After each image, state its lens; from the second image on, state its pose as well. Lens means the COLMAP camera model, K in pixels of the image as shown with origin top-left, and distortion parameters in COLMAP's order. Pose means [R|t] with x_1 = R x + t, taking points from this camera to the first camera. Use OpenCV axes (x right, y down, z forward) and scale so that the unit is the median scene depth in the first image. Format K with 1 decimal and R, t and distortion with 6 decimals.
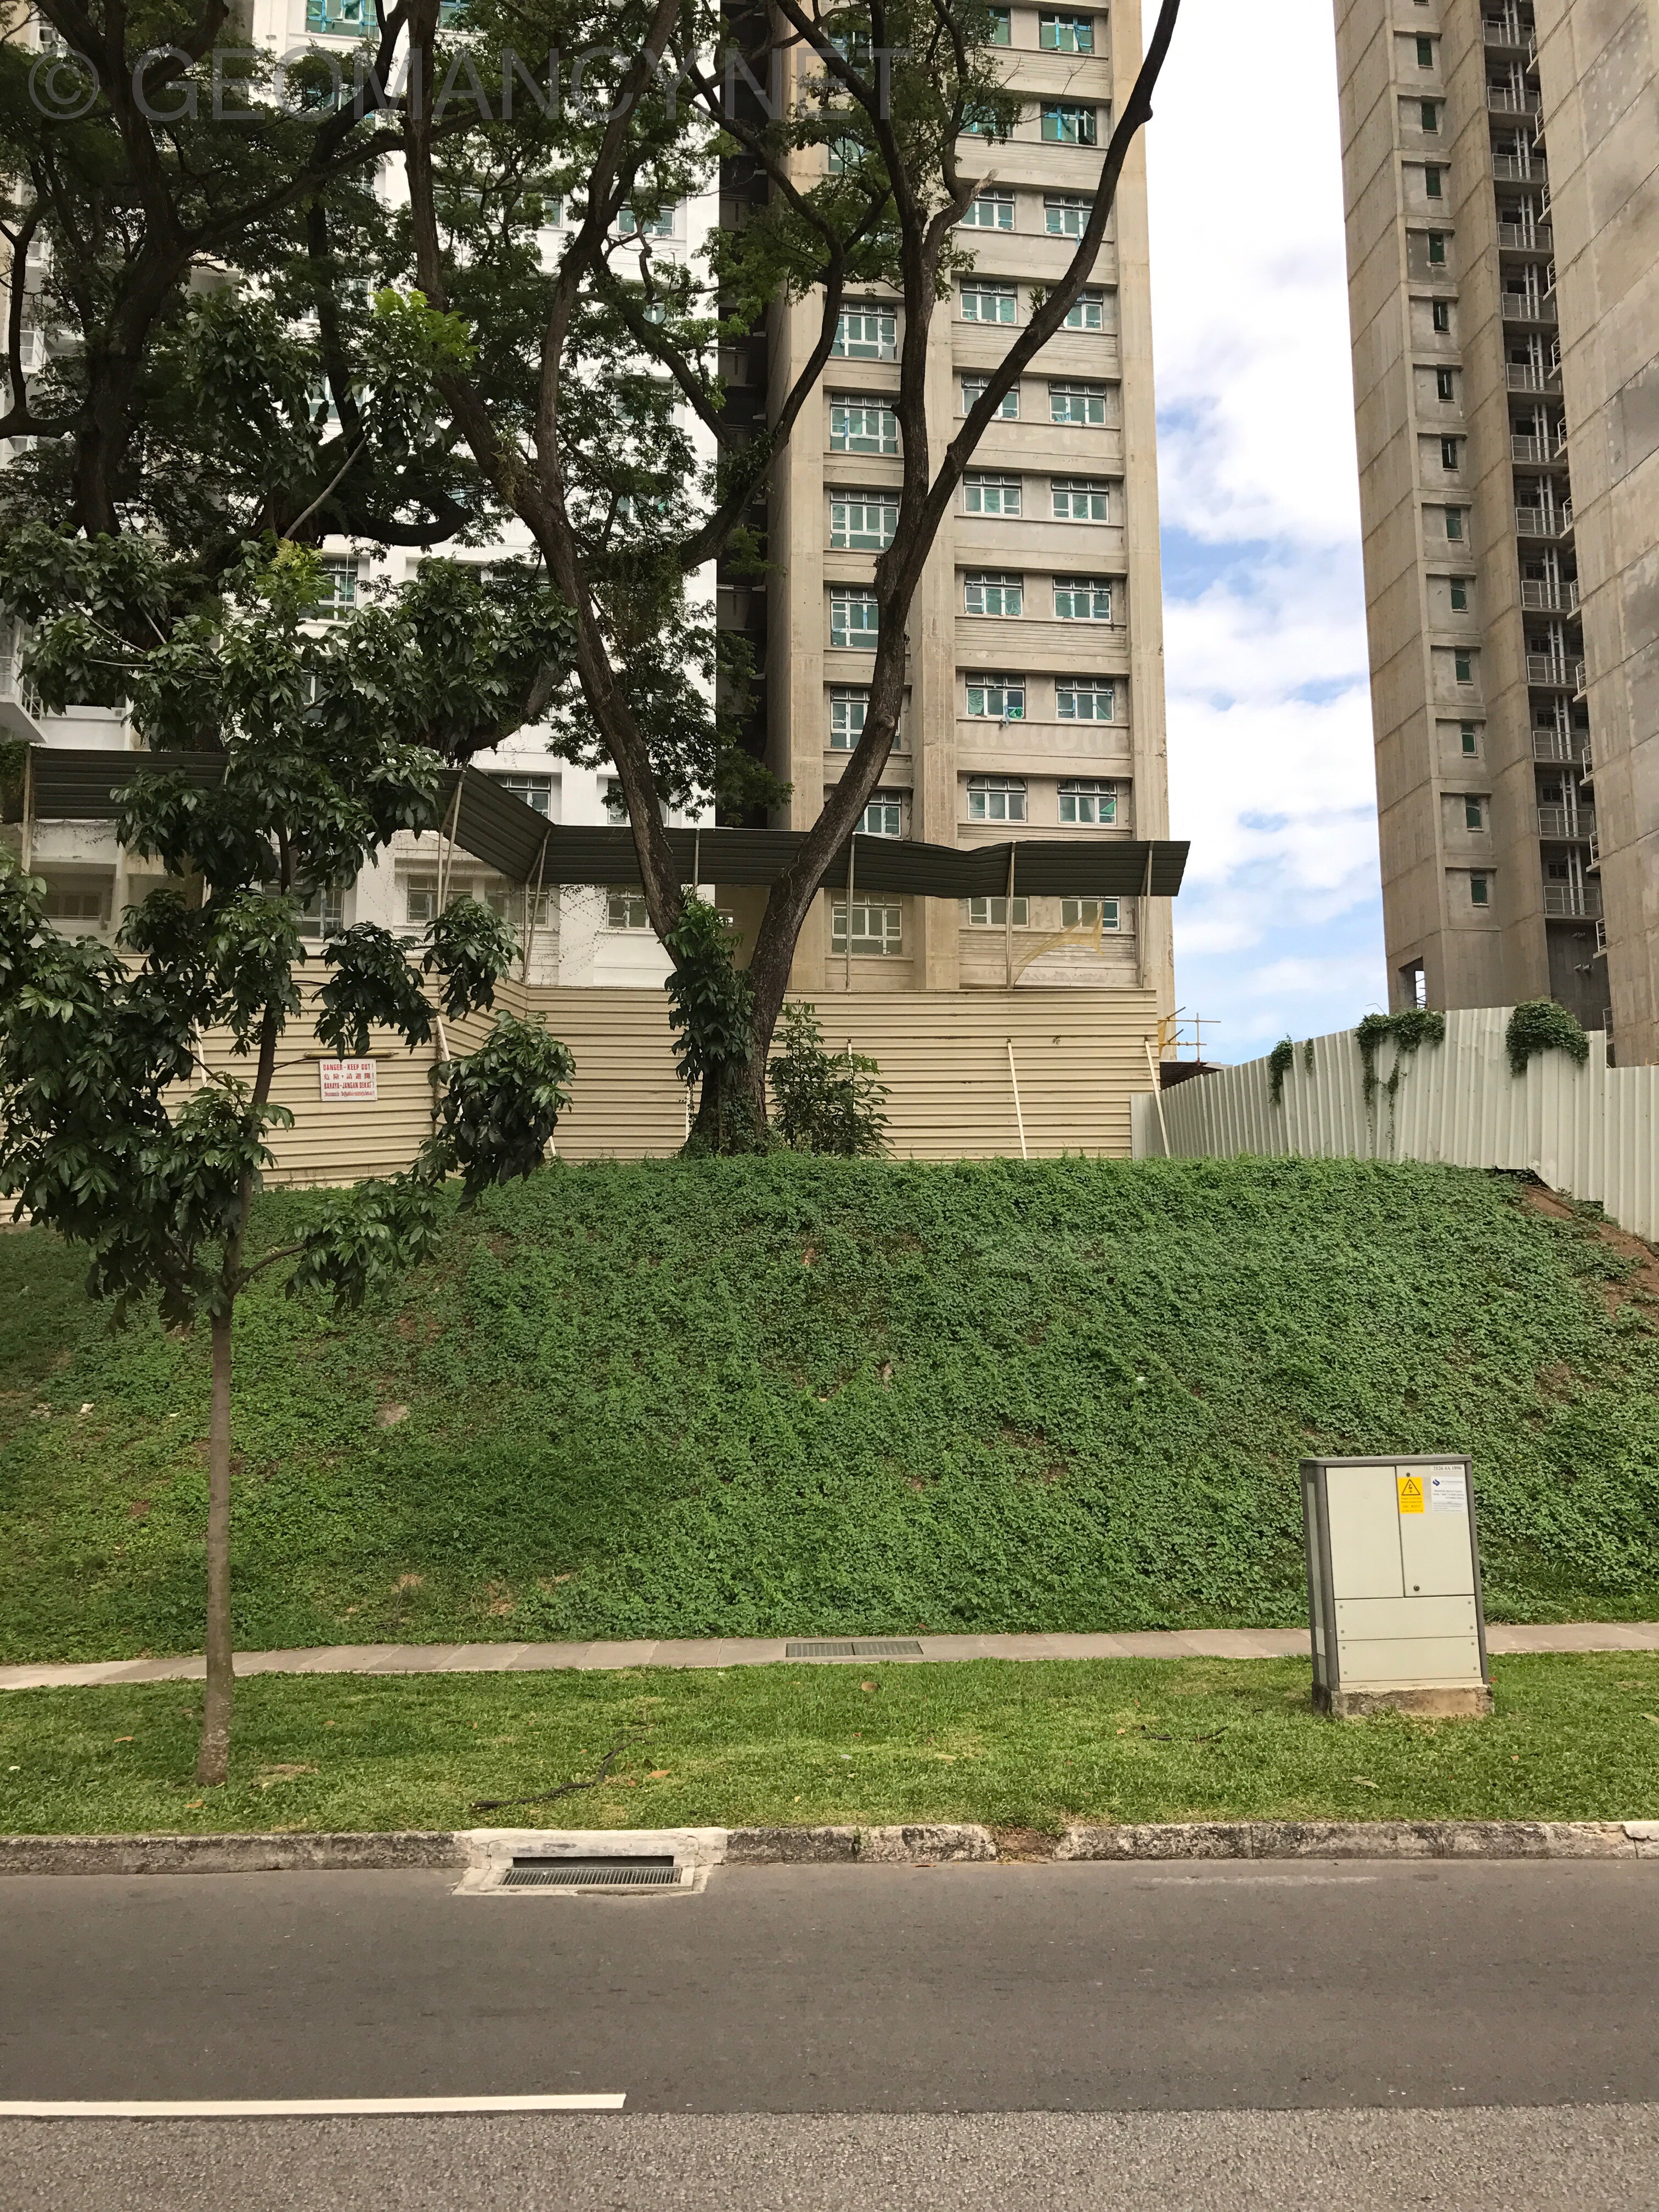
lens RADIAL K [[1782.7, 0, 833.3], [0, 1782.7, 1081.6], [0, 0, 1]] dist [-0.082176, 0.185827]
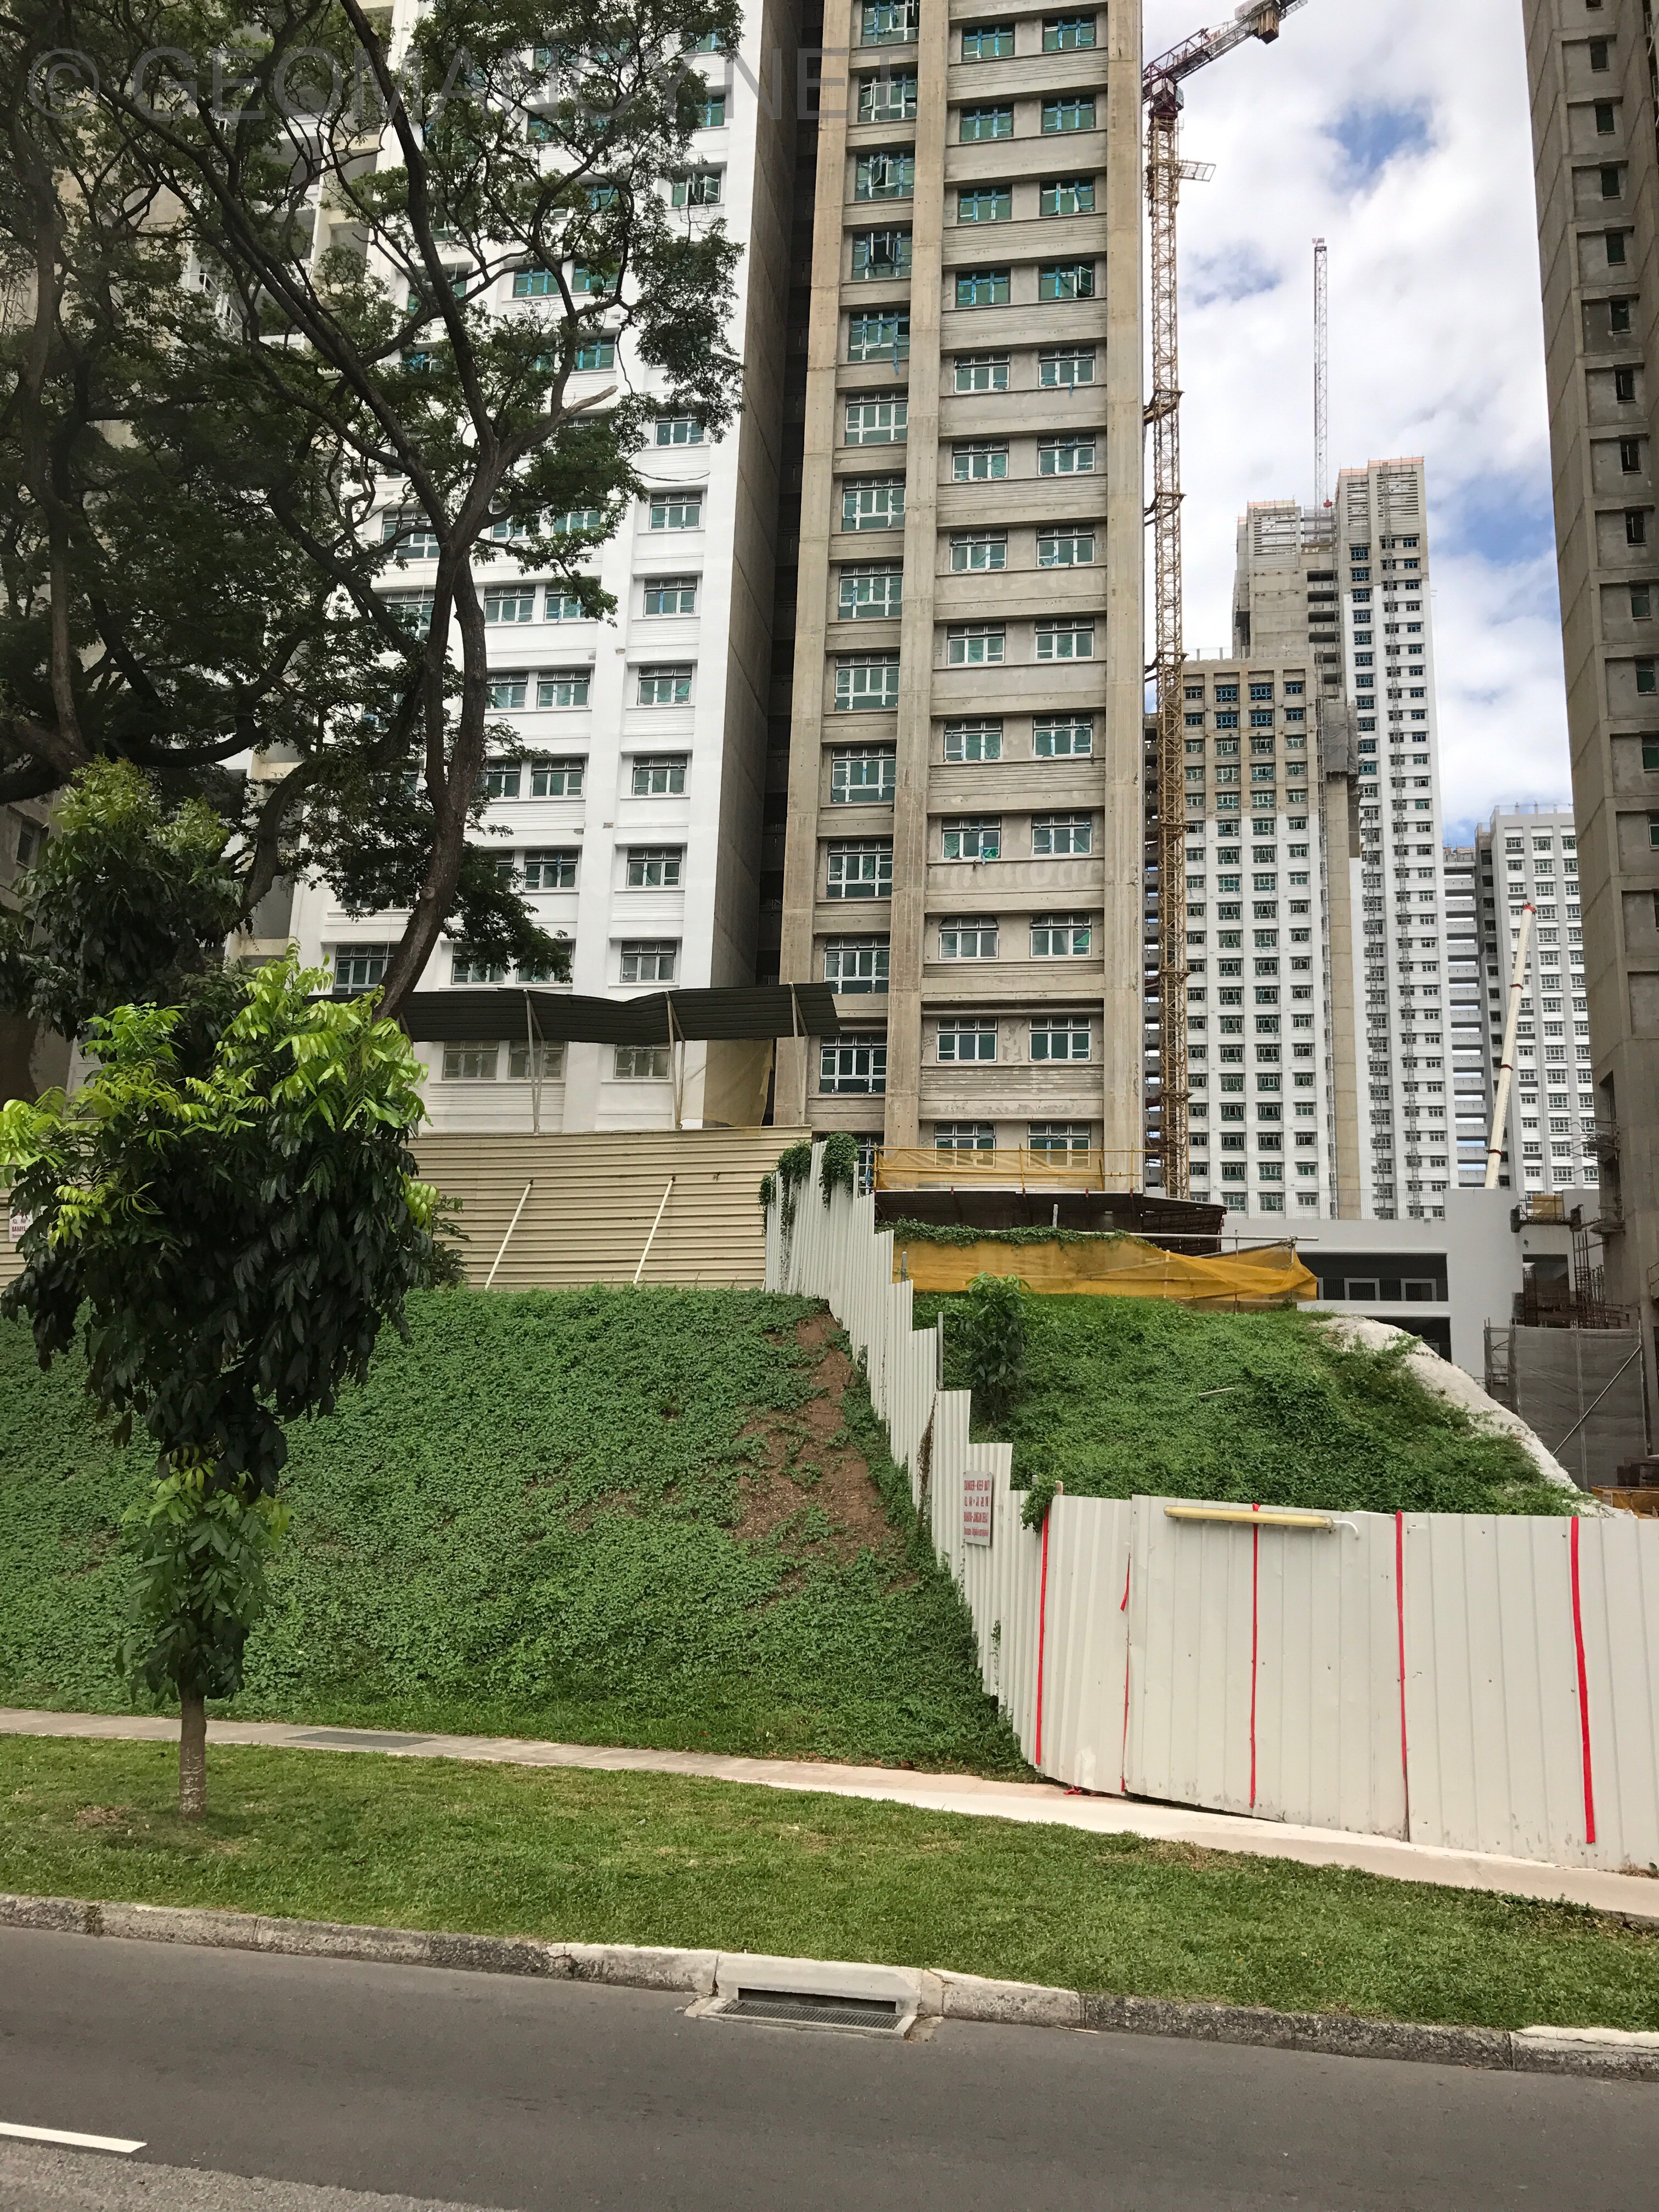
lens RADIAL K [[1731.7, 0, 829.5], [0, 1731.7, 1106.0], [0, 0, 1]] dist [-0.014204, 0.062138]
pose [[0.951833, -0.032808, -0.304858, 0.308440], [0.014067, 0.997885, -0.063469, 0.000537], [0.306295, 0.056124, 0.950281, 0.027627]]
